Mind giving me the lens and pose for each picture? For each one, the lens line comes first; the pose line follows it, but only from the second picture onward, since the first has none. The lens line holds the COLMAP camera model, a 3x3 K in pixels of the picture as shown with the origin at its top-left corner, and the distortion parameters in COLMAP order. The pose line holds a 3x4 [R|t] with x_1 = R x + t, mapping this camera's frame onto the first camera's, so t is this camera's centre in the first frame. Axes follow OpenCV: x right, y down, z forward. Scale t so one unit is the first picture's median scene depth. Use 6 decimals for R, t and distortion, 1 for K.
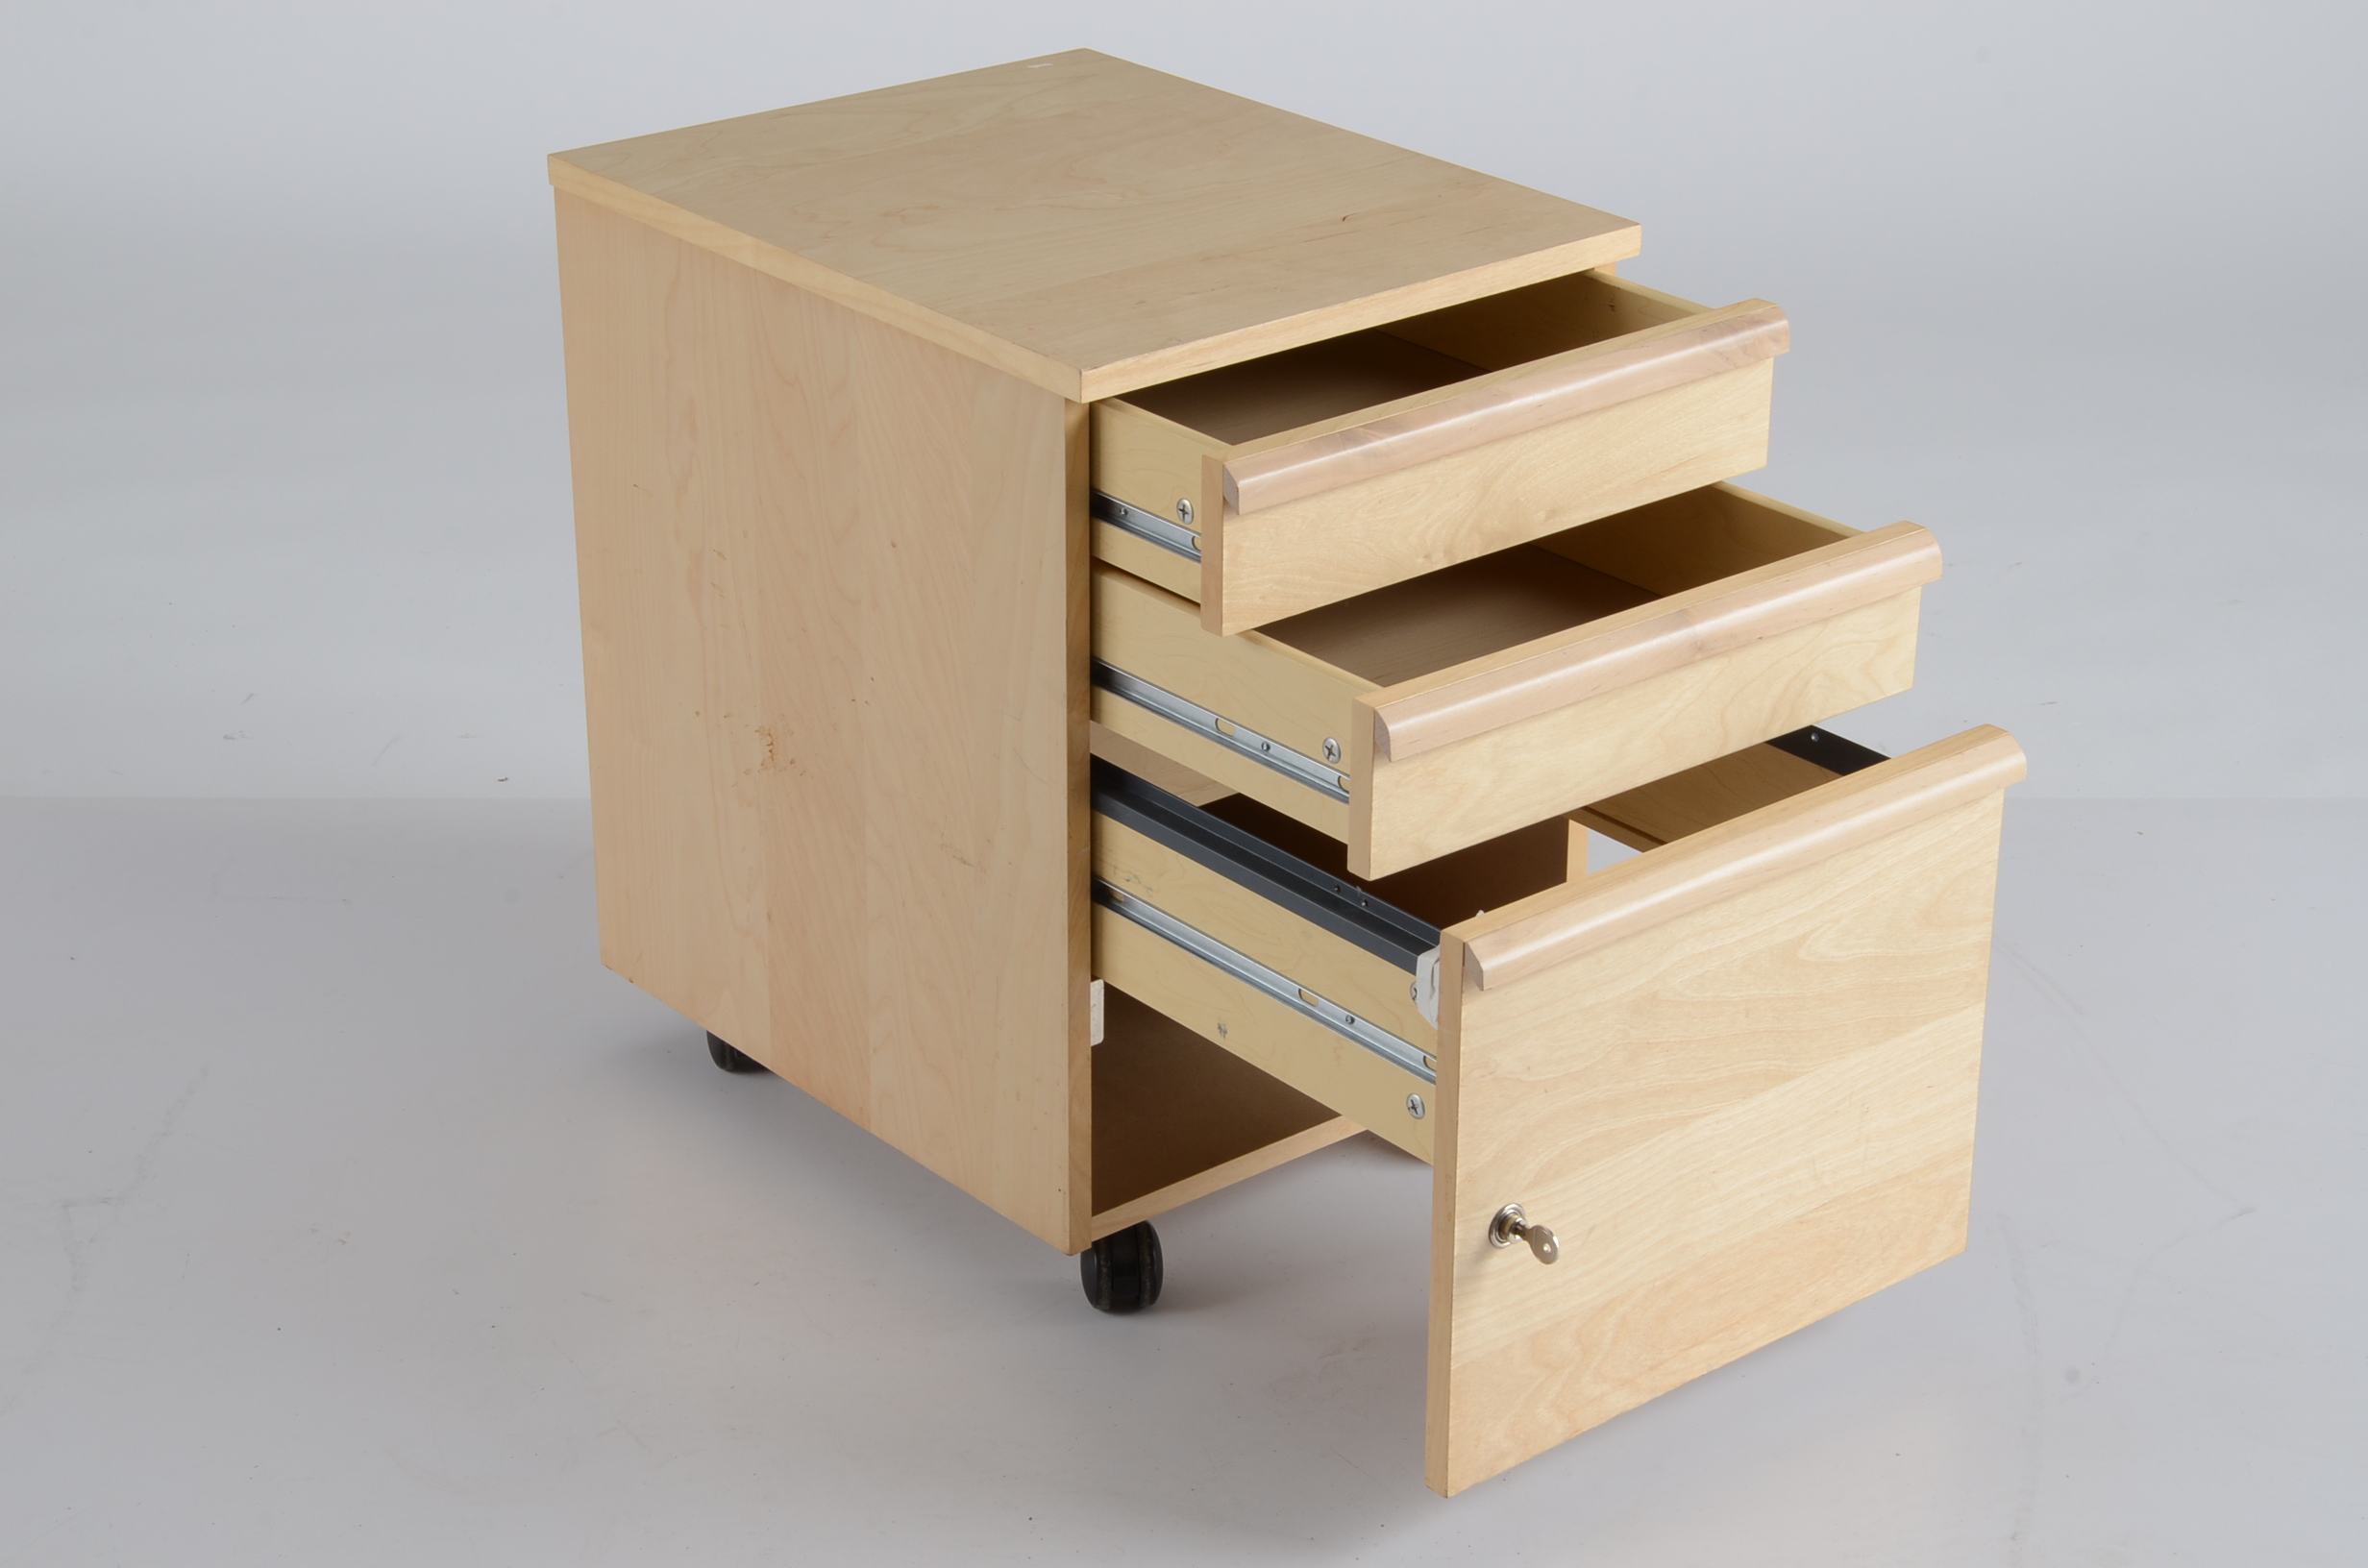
lens RADIAL K [[4260.2, 0, 1184.0], [0, 4260.2, 784.0], [0, 0, 1]] dist [0.351097, 0.120231]
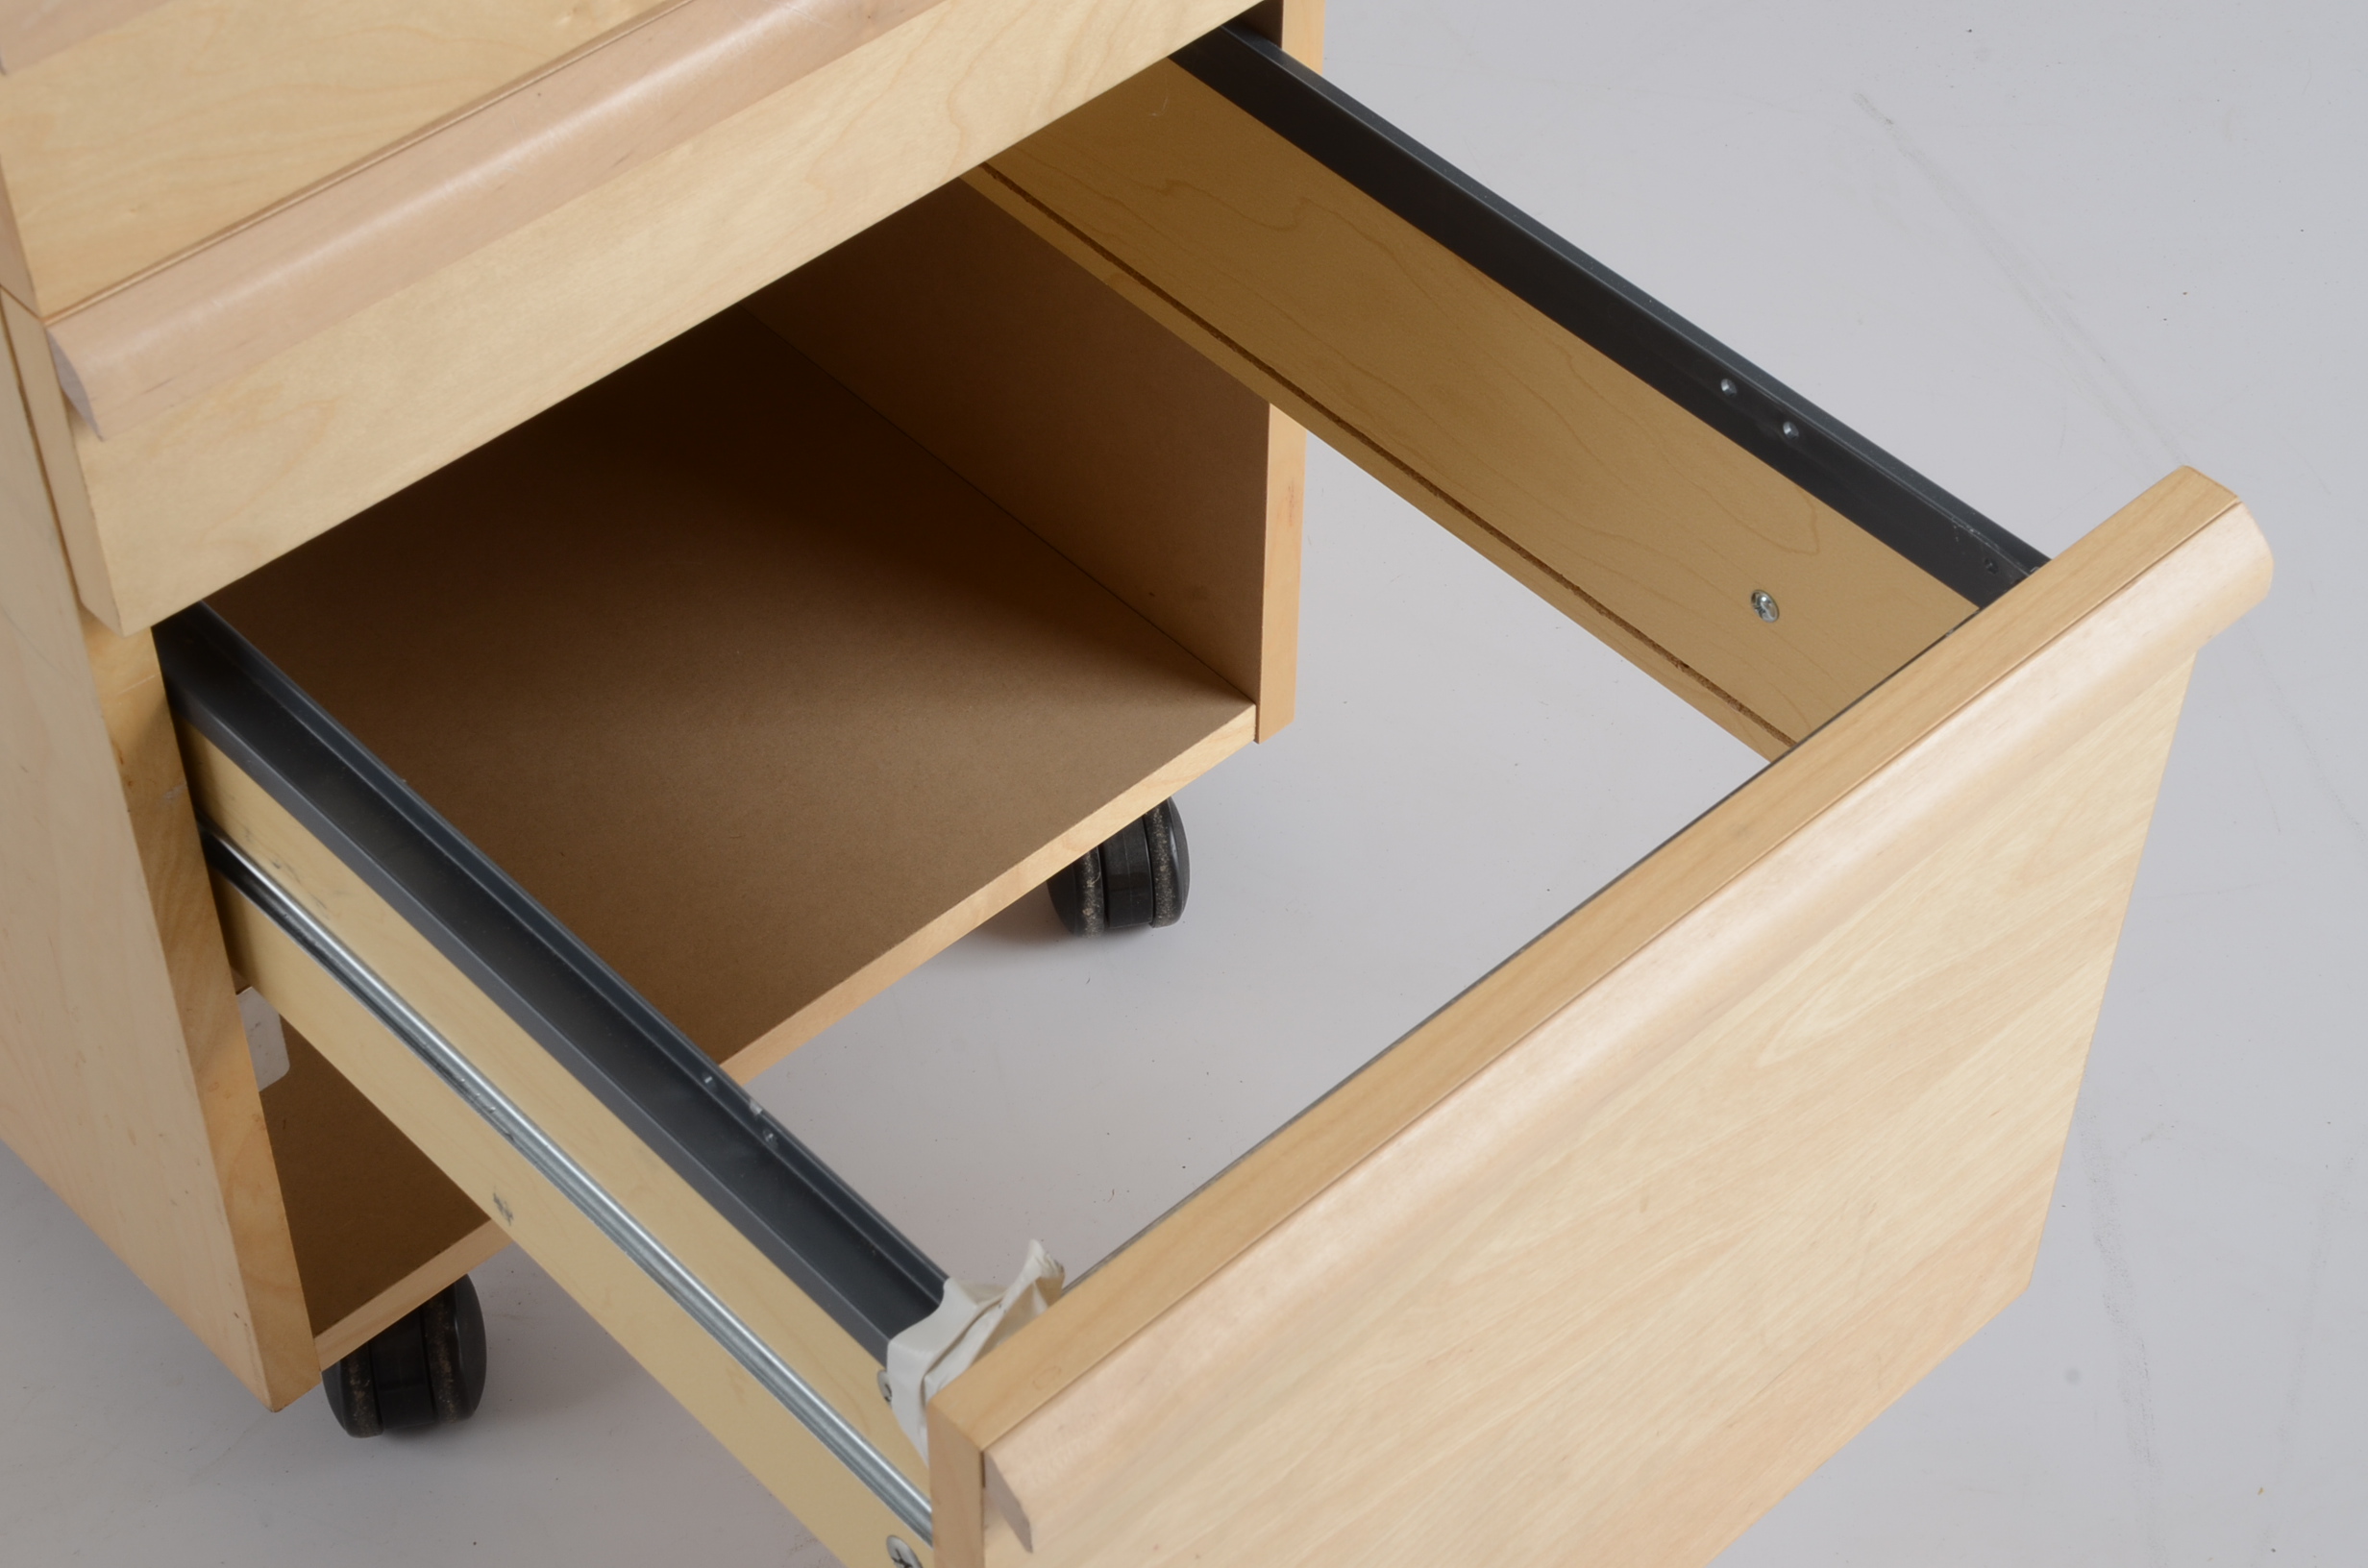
lens RADIAL K [[4260.2, 0, 1184.0], [0, 4260.2, 784.0], [0, 0, 1]] dist [0.351097, 0.120231]
pose [[0.998349, -0.035449, 0.045192, 0.063135], [0.014849, 0.919369, 0.393115, -0.166584], [-0.055484, -0.391795, 0.918378, 0.598118]]
